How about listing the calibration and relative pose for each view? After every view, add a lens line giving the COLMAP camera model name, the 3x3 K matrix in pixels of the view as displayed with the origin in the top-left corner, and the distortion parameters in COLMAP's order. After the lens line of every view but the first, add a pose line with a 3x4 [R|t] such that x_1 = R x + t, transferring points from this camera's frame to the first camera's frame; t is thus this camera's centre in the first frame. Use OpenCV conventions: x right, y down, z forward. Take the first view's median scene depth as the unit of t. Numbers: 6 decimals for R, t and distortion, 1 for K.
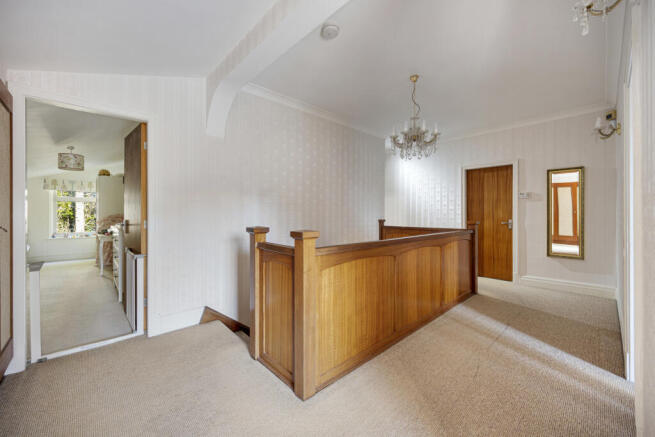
lens RADIAL K [[258.1, 0, 325.3], [0, 258.1, 215.9], [0, 0, 1]] dist [-0.002229, -0.000188]
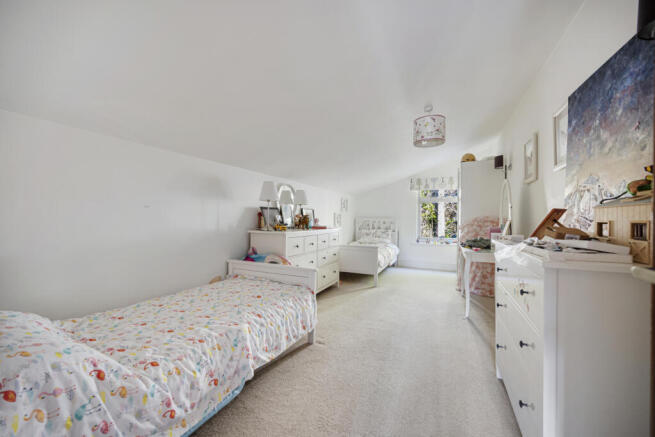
lens RADIAL K [[258.1, 0, 325.6], [0, 258.1, 218.6], [0, 0, 1]] dist [-0.002229, -0.000188]
pose [[0.375853, 0.005732, -0.926661, -0.331564], [-0.011541, 0.999932, 0.001504, 0.002611], [0.926607, 0.010129, 0.375894, 0.354843]]
